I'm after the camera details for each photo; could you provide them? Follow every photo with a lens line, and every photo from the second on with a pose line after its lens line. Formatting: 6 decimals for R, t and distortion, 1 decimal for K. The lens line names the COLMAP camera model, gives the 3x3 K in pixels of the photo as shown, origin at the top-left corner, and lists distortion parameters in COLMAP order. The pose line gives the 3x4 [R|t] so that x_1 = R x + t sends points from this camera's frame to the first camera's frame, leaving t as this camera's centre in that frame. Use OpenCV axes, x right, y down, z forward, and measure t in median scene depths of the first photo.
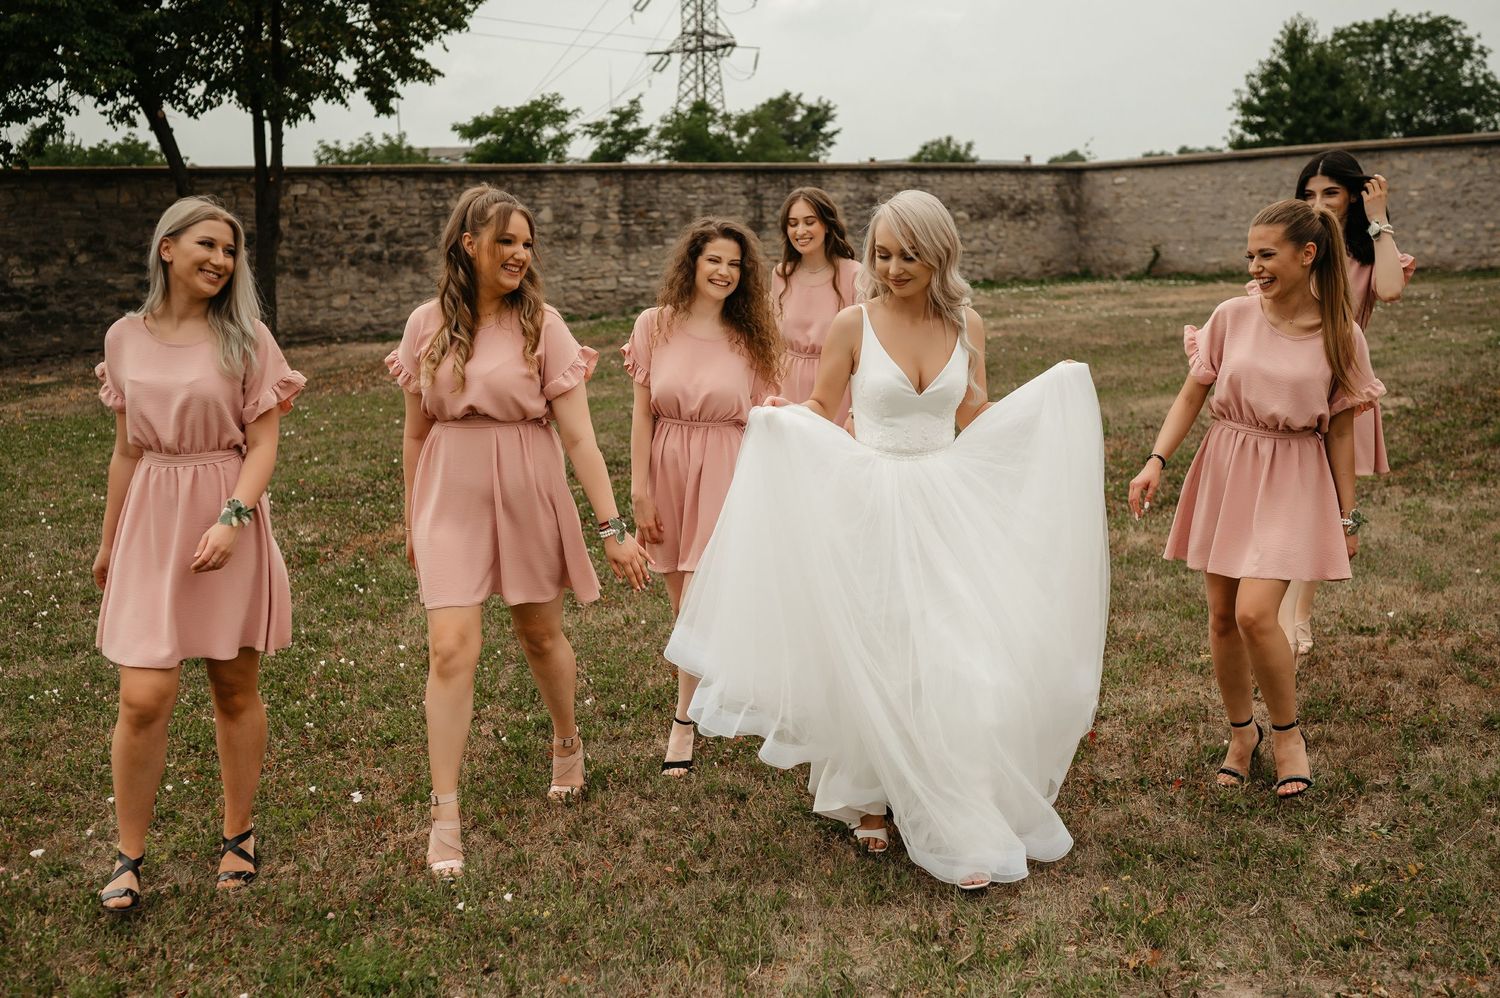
lens RADIAL K [[1571.6, 0, 744.9], [0, 1571.6, 527.4], [0, 0, 1]] dist [-0.018892, -0.017465]
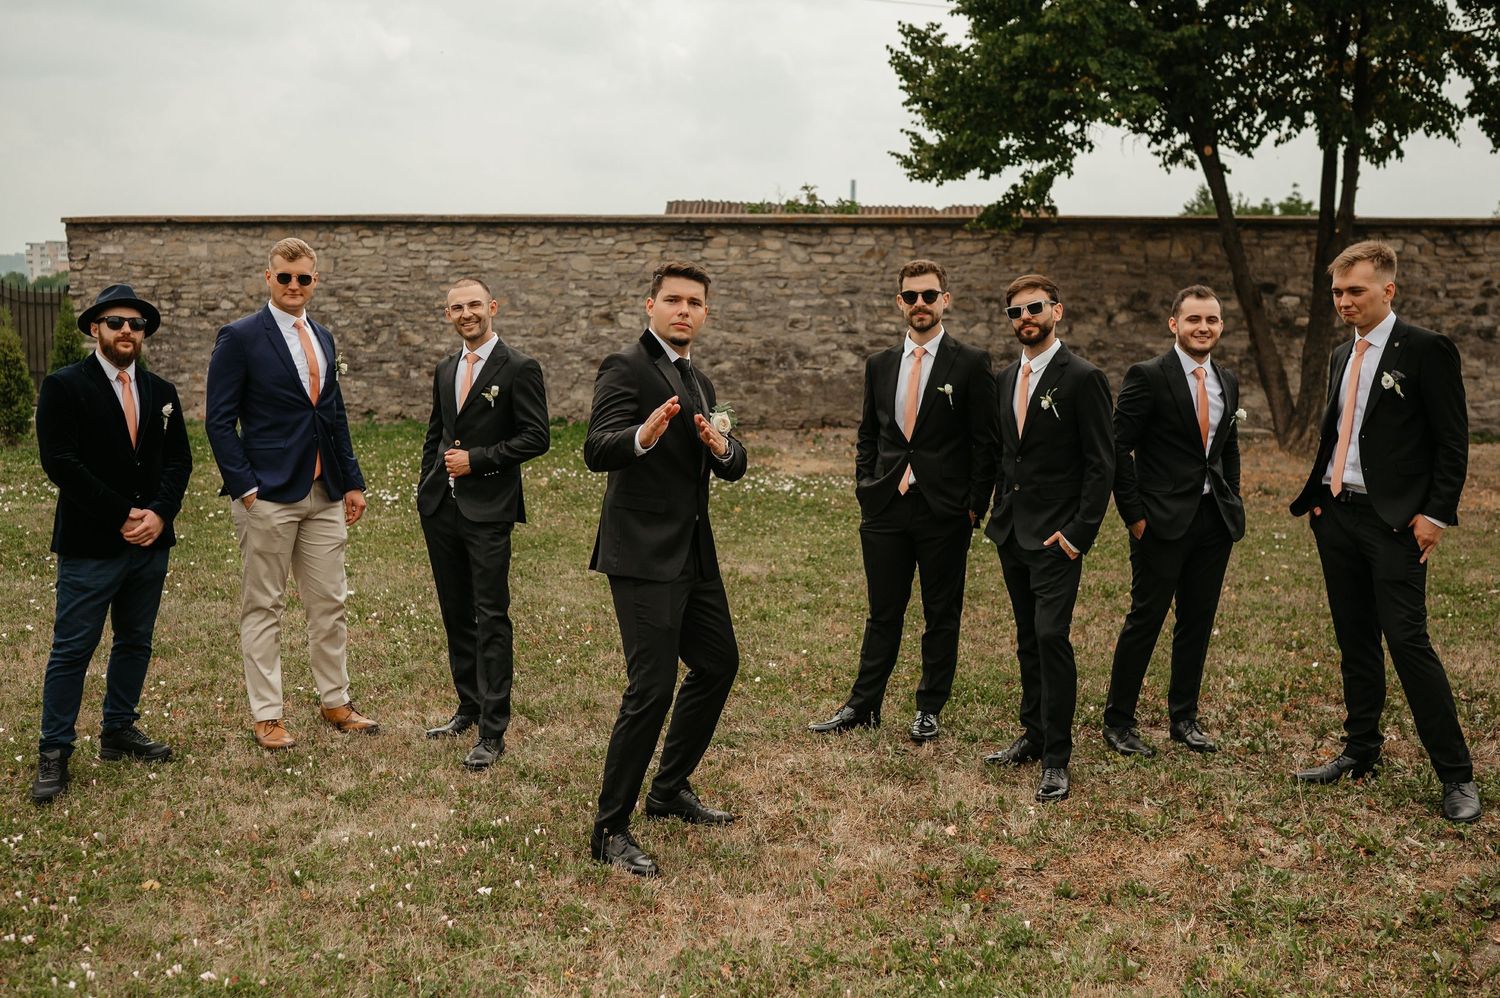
lens RADIAL K [[1588.1, 0, 725.2], [0, 1588.1, 445.4], [0, 0, 1]] dist [-0.030204, -0.014454]
pose [[0.747574, 0.093966, -0.657498, 0.001904], [-0.153602, 0.987565, -0.033508, -0.030290], [0.646173, 0.126042, 0.752711, 0.158603]]
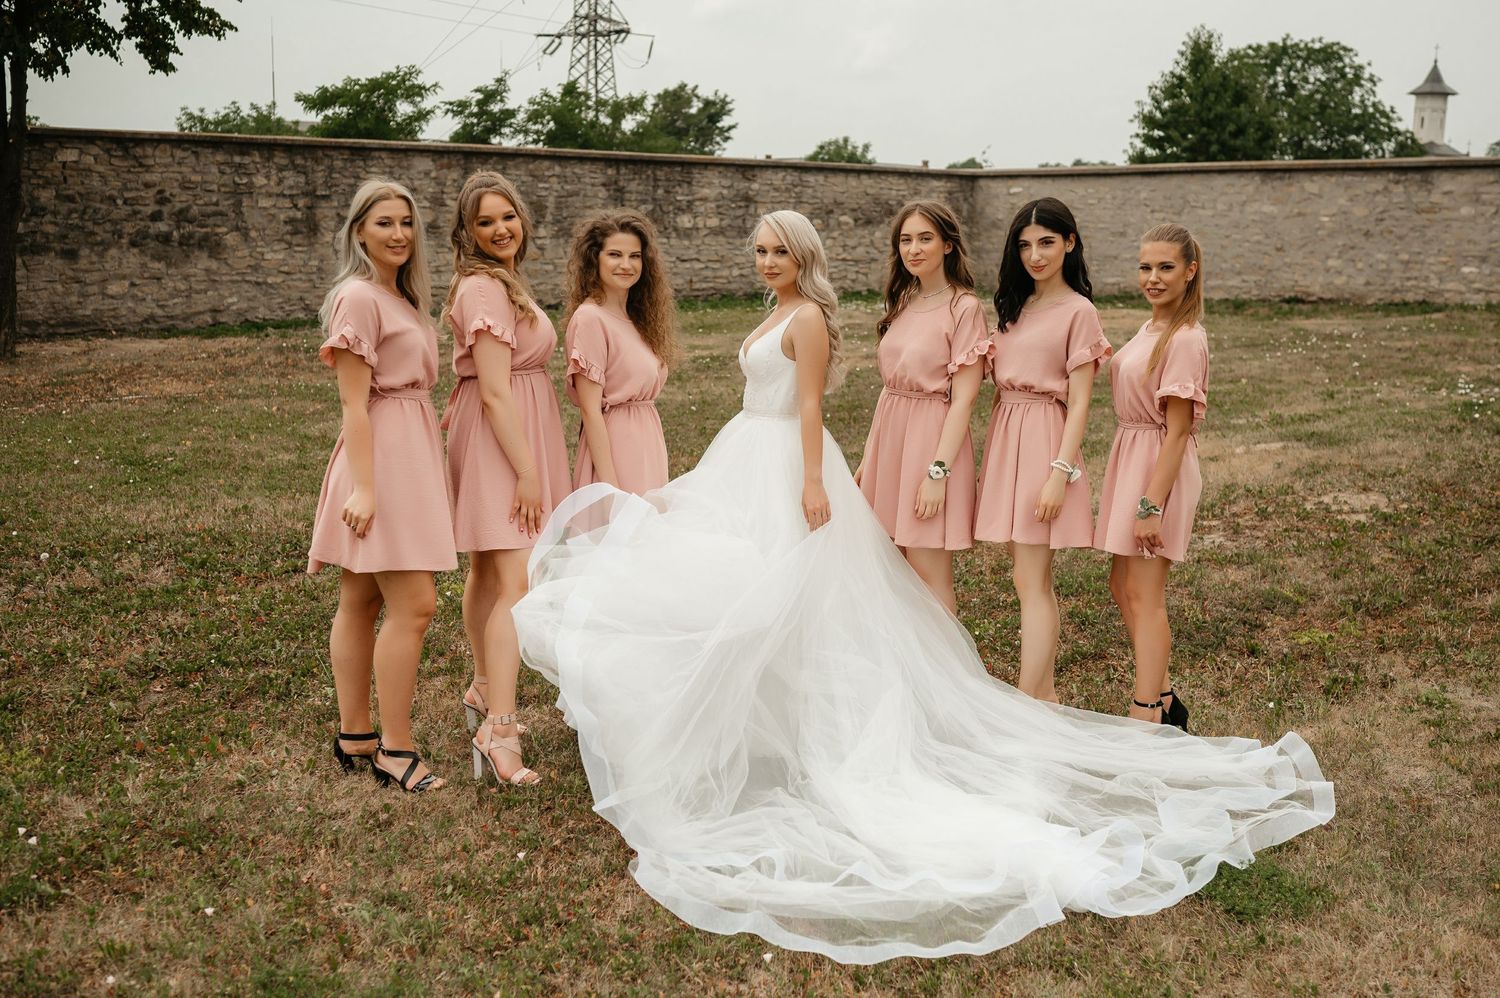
lens RADIAL K [[1560.8, 0, 790.9], [0, 1560.8, 495.9], [0, 0, 1]] dist [-0.018317, -0.018539]
pose [[0.994898, 0.029884, 0.096353, 0.026487], [-0.028456, 0.999464, -0.016161, -0.024734], [-0.096784, 0.013337, 0.995216, 0.110147]]
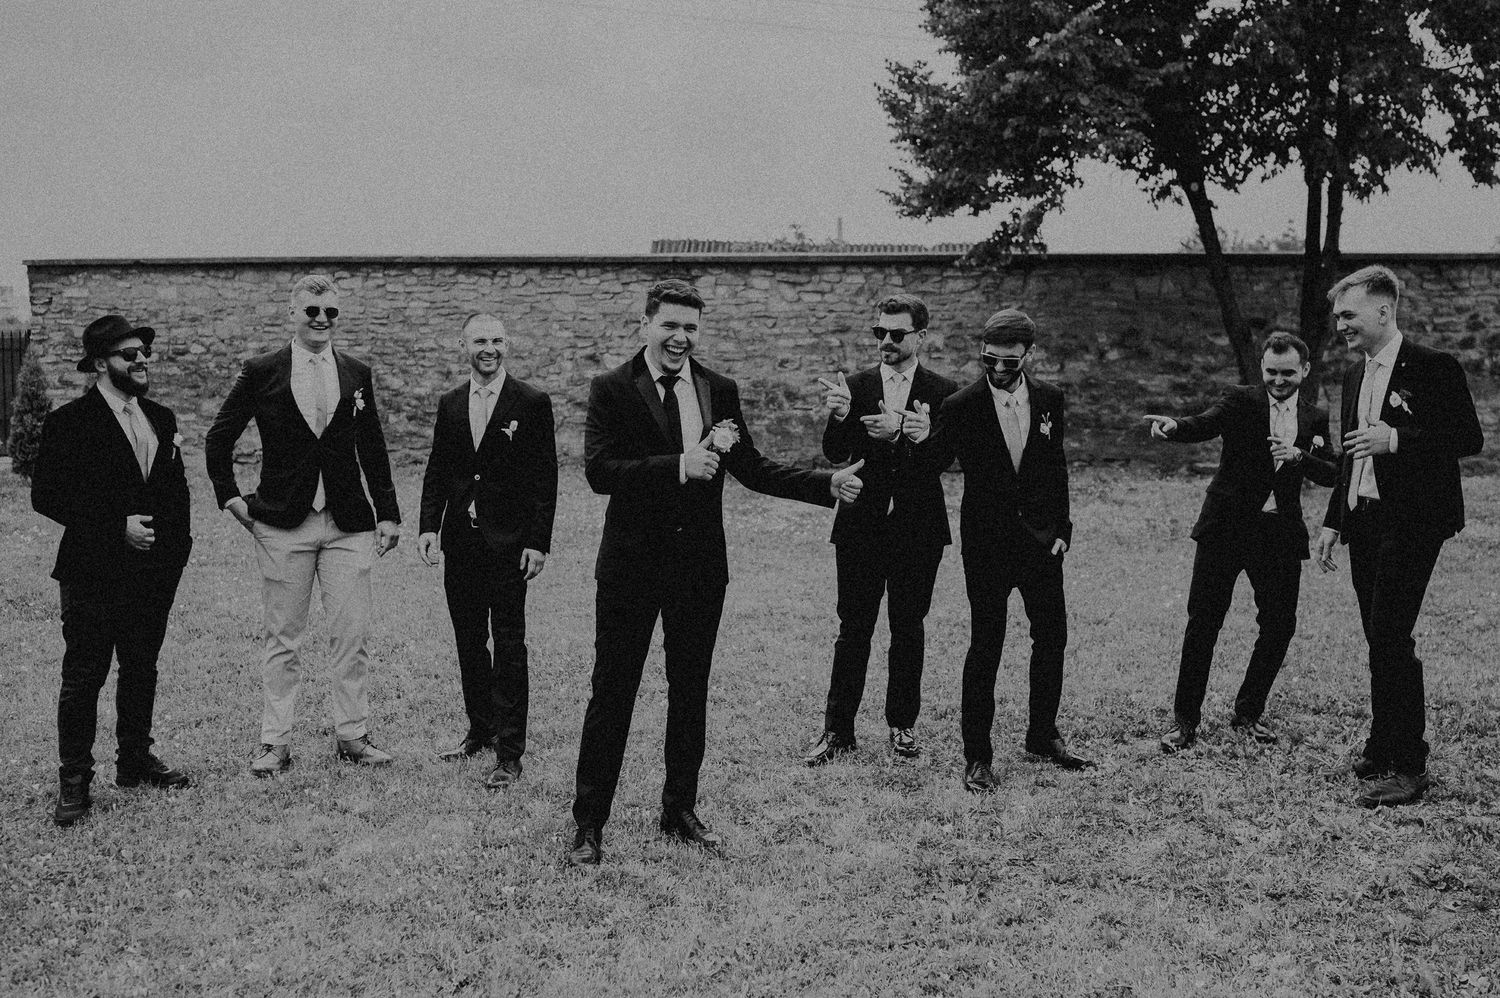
lens RADIAL K [[1663.4, 0, 790.7], [0, 1663.4, 446.3], [0, 0, 1]] dist [-0.032514, 0.003767]
pose [[0.779937, 0.066300, -0.622337, 0.013514], [-0.139700, 0.987727, -0.069851, -0.025756], [0.610068, 0.141419, 0.779627, 0.142227]]
